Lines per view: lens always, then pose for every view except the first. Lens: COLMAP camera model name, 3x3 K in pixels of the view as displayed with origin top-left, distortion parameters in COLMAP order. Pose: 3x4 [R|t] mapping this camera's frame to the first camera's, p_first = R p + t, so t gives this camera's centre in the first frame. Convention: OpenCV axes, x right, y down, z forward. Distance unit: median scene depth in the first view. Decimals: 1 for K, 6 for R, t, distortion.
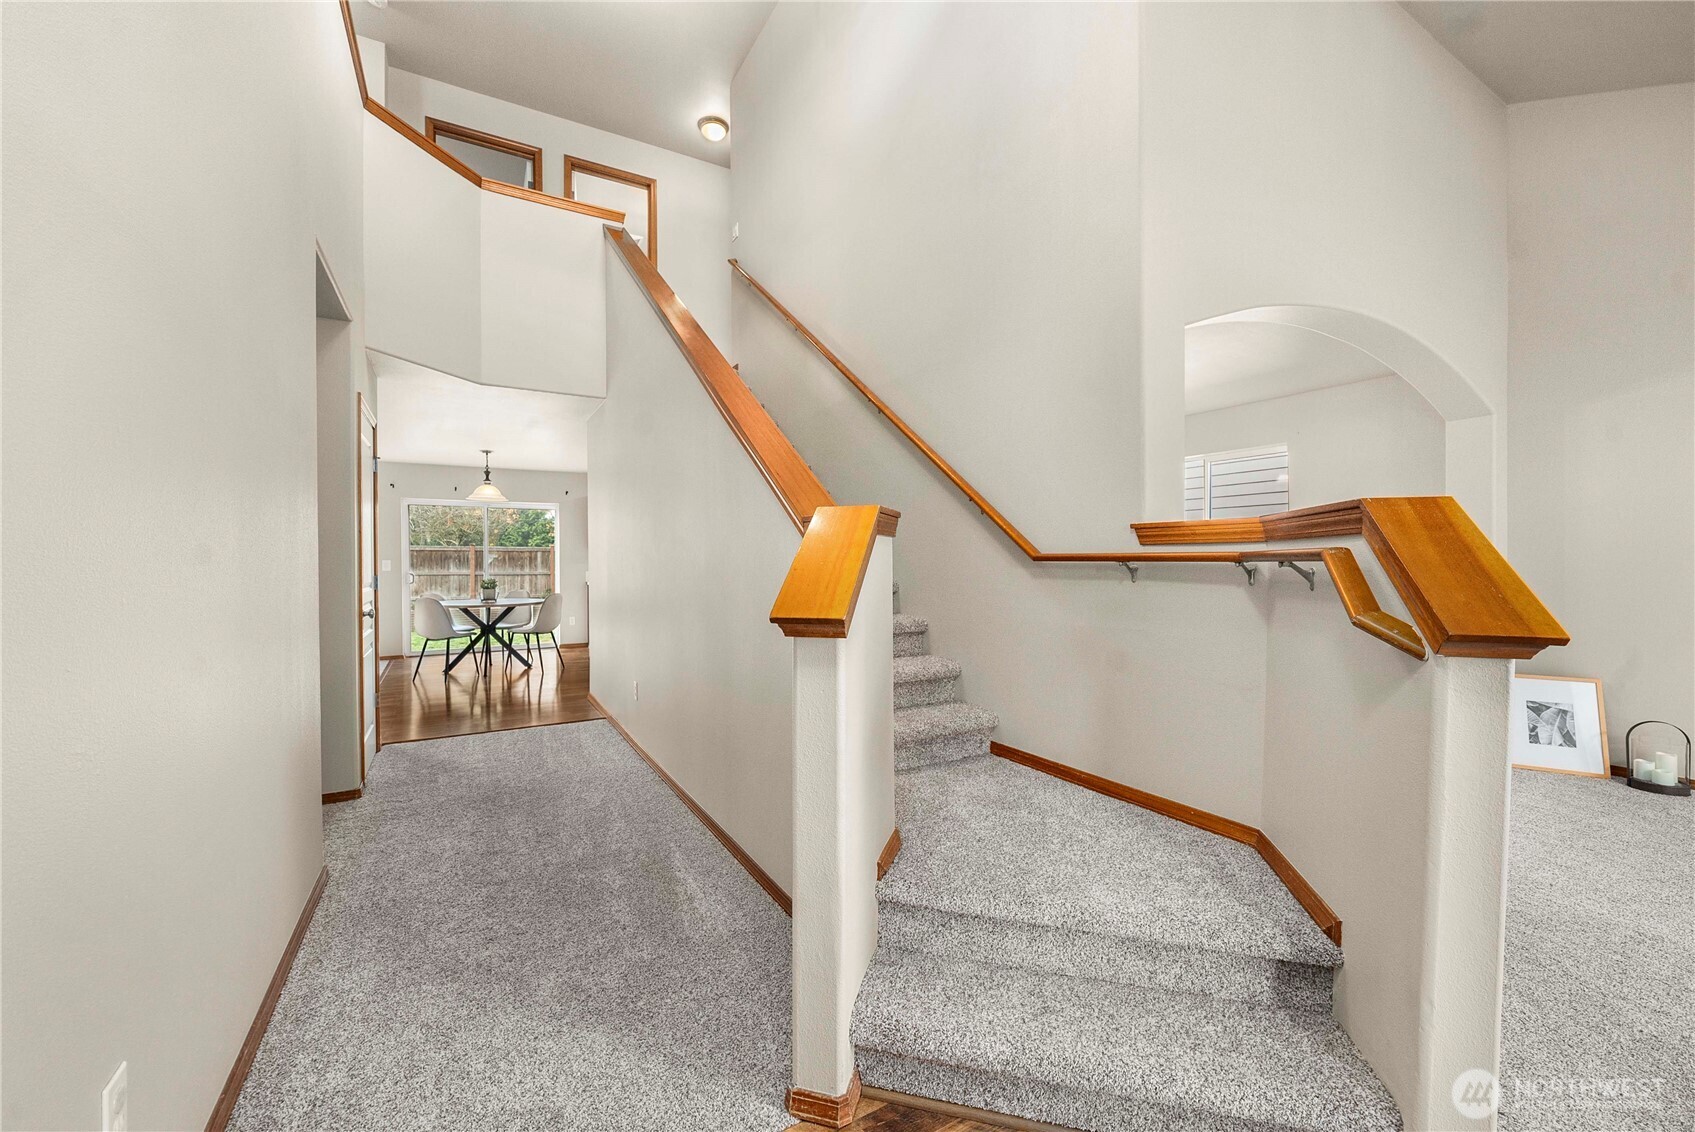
lens RADIAL K [[668.0, 0, 847.5], [0, 668.0, 566.0], [0, 0, 1]] dist [0.000353, 0.000020]
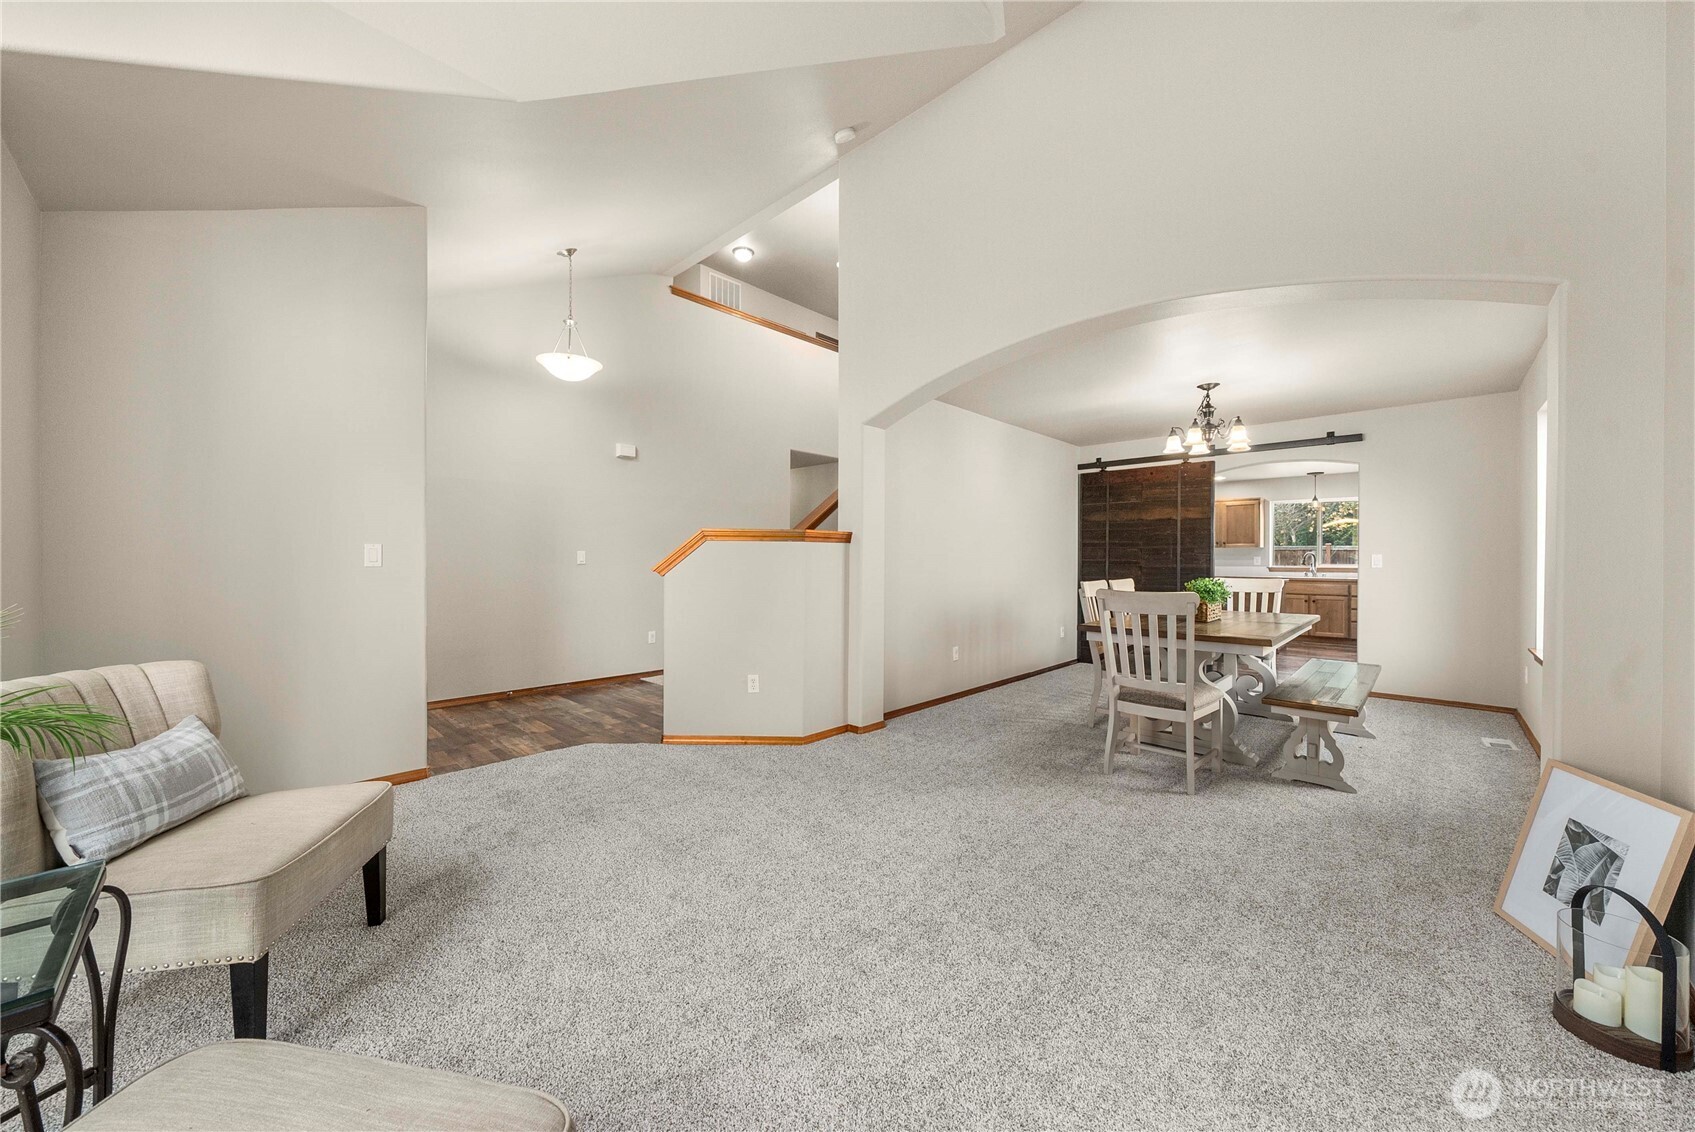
lens RADIAL K [[603.6, 0, 847.5], [0, 603.6, 563.9], [0, 0, 1]] dist [-0.000183, 0.000006]
pose [[0.274272, 0.016355, -0.961513, 0.677237], [-0.017810, 0.999770, 0.011926, 0.002527], [0.961487, 0.013854, 0.274500, 0.163245]]
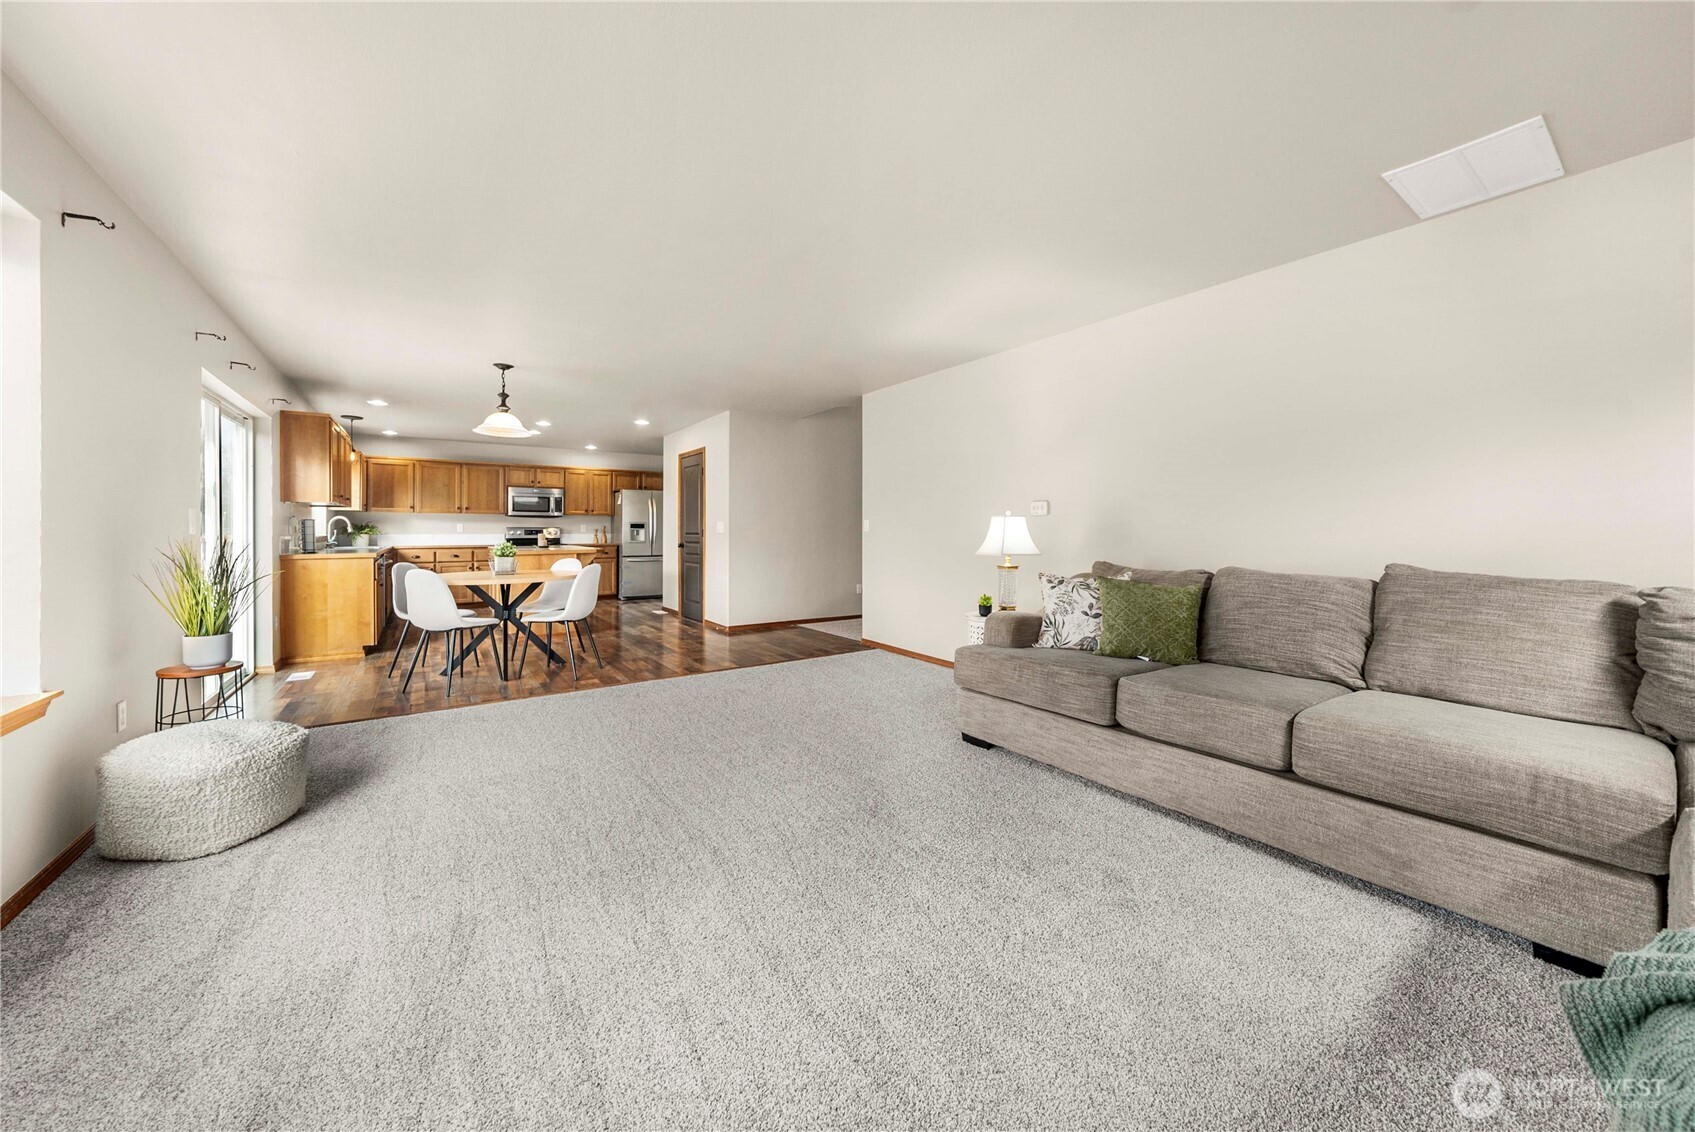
lens RADIAL K [[608.7, 0, 846.9], [0, 608.7, 531.9], [0, 0, 1]] dist [-0.000290, -0.000010]
pose [[-0.085299, 0.006037, 0.996337, -1.224979], [0.013214, 0.999901, -0.004928, 0.015882], [-0.996268, 0.012745, -0.085370, 0.688720]]
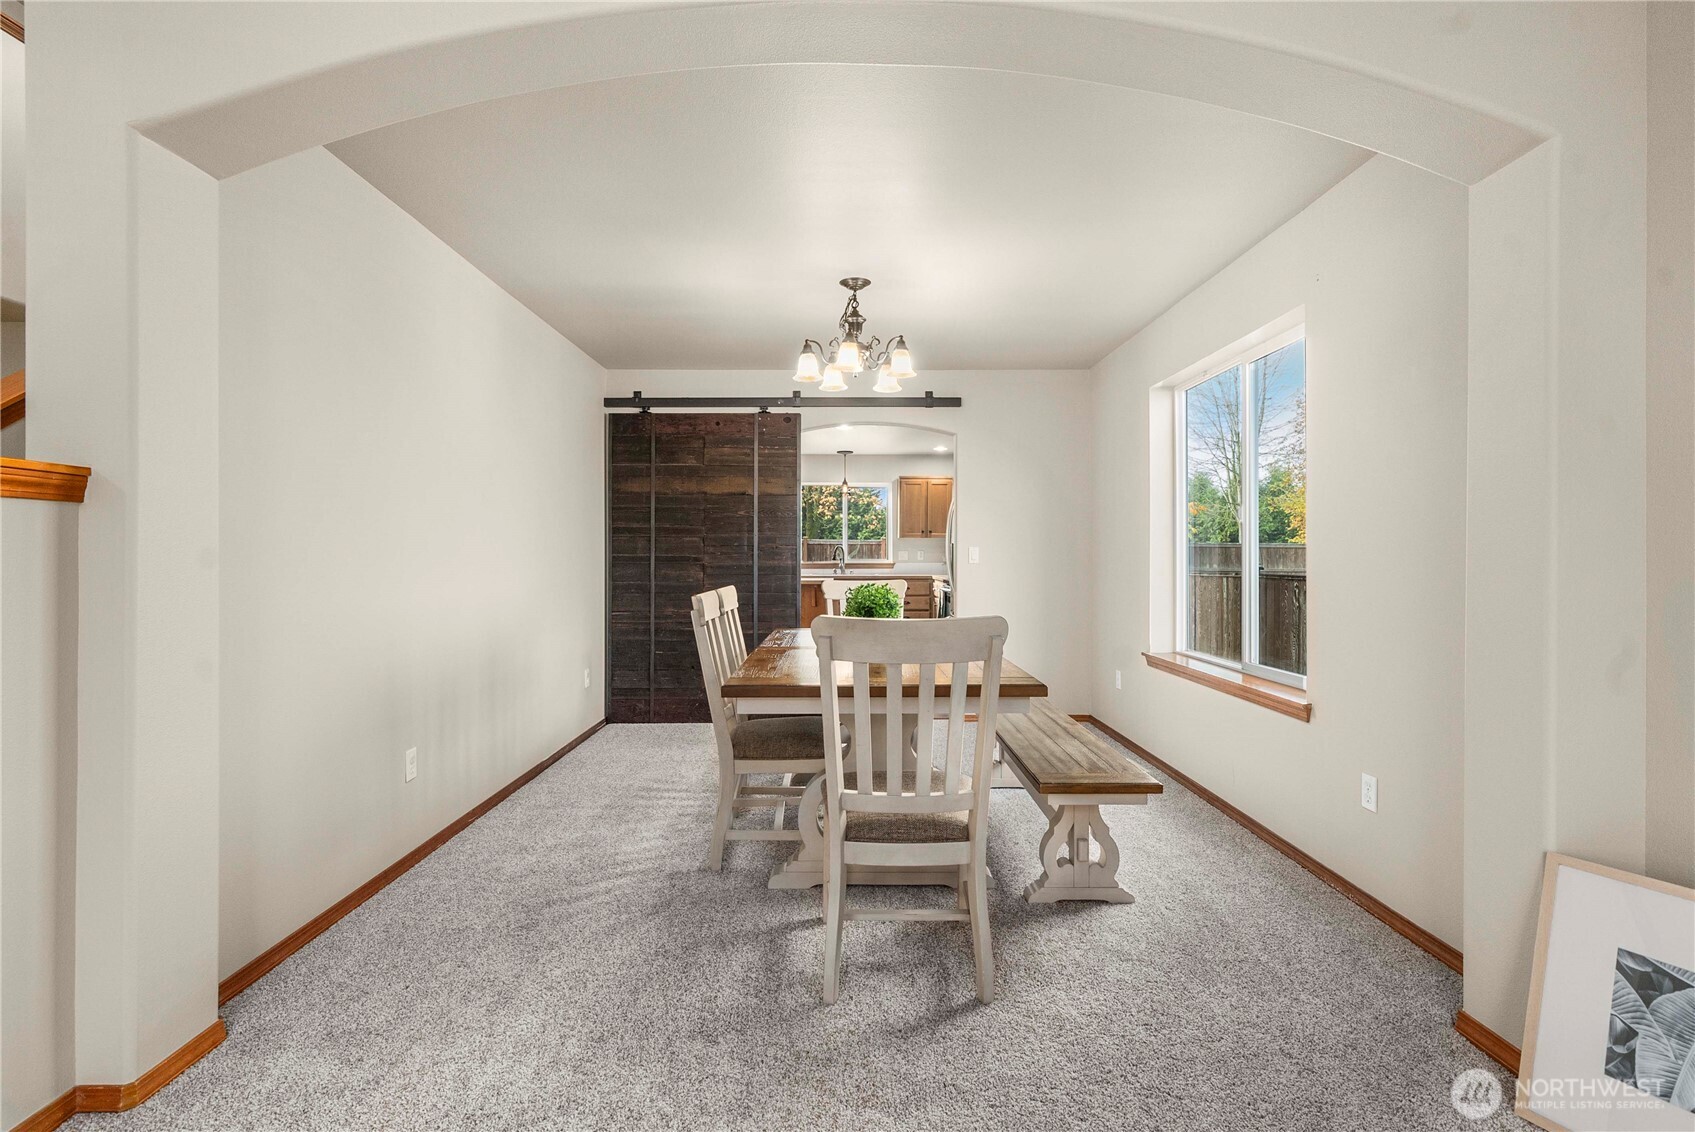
lens RADIAL K [[790.1, 0, 846.6], [0, 790.1, 556.8], [0, 0, 1]] dist [-0.000899, -0.000212]
pose [[0.865669, 0.008407, -0.500547, 0.449850], [-0.012822, 0.999903, -0.005381, 0.004016], [0.500453, 0.011076, 0.865693, 0.231156]]
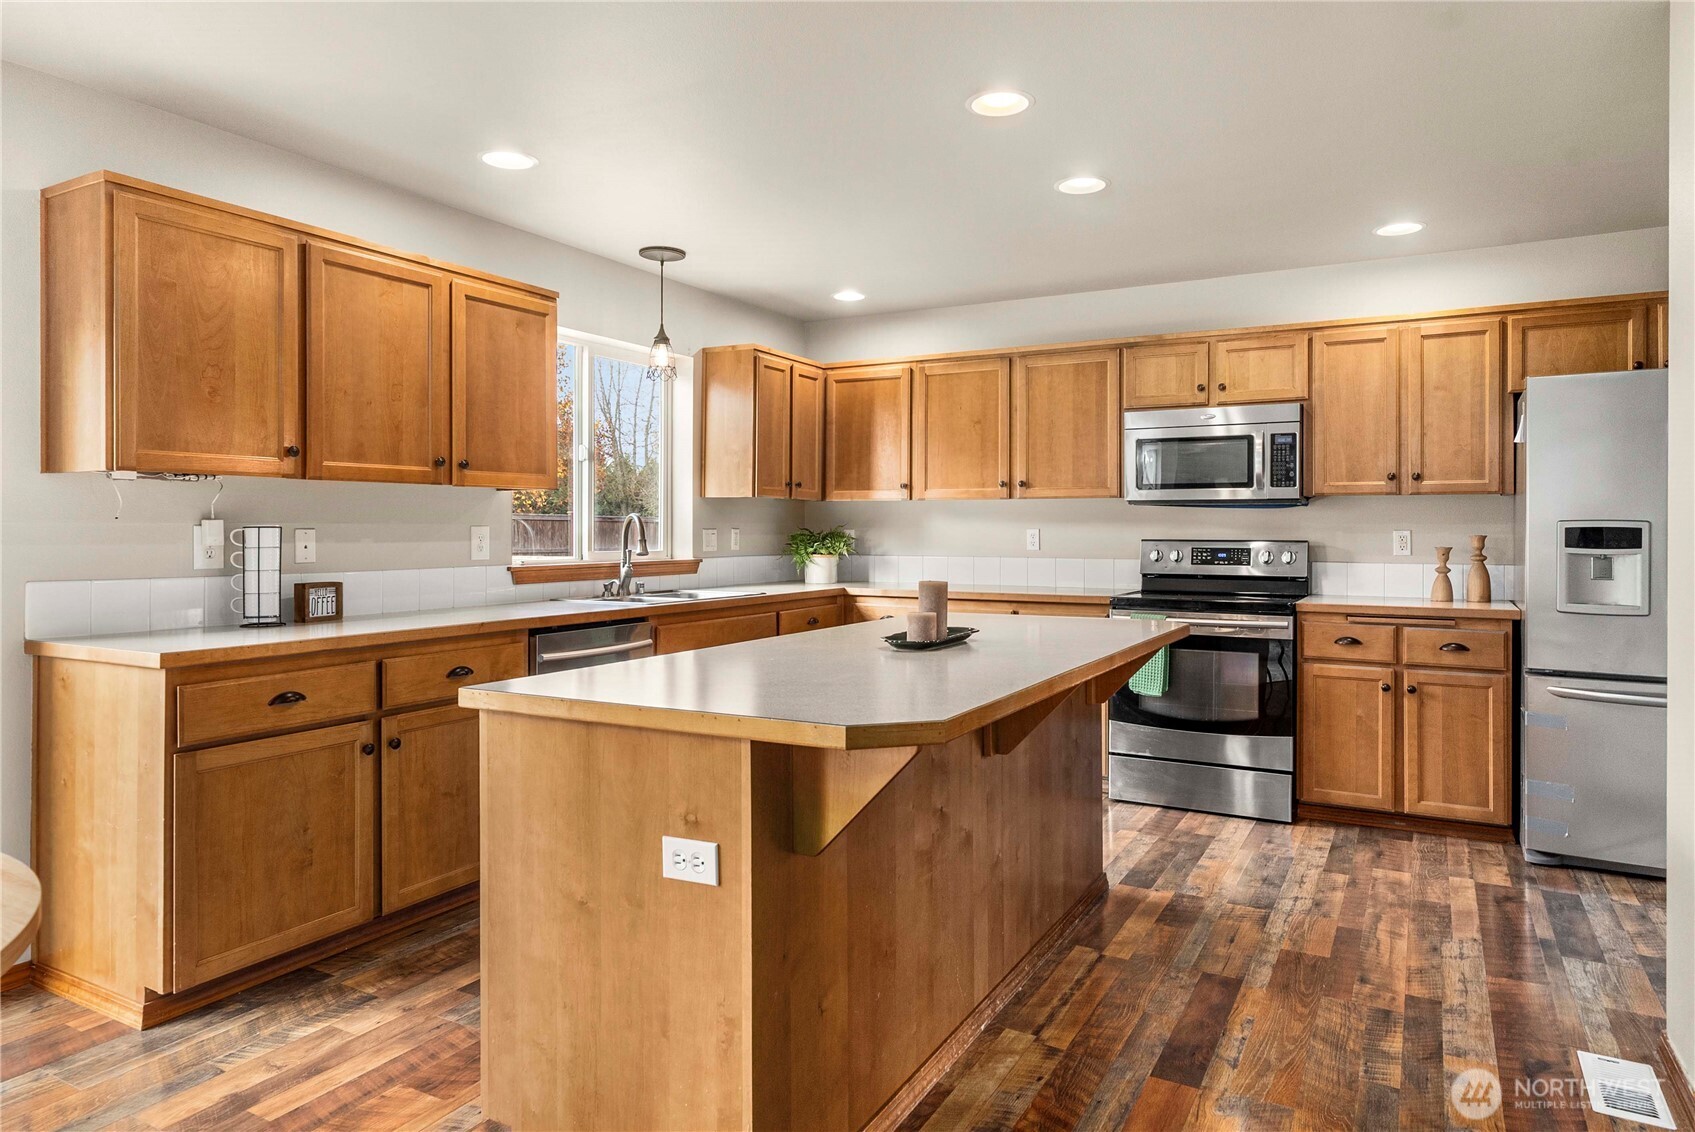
lens RADIAL K [[1026.8, 0, 849.8], [0, 1026.8, 529.1], [0, 0, 1]] dist [0.001843, 0.000633]
pose [[0.862924, 0.010140, 0.505231, -0.429011], [-0.003564, 0.999896, -0.013981, -0.005178], [-0.505321, 0.010264, 0.862871, 0.789966]]
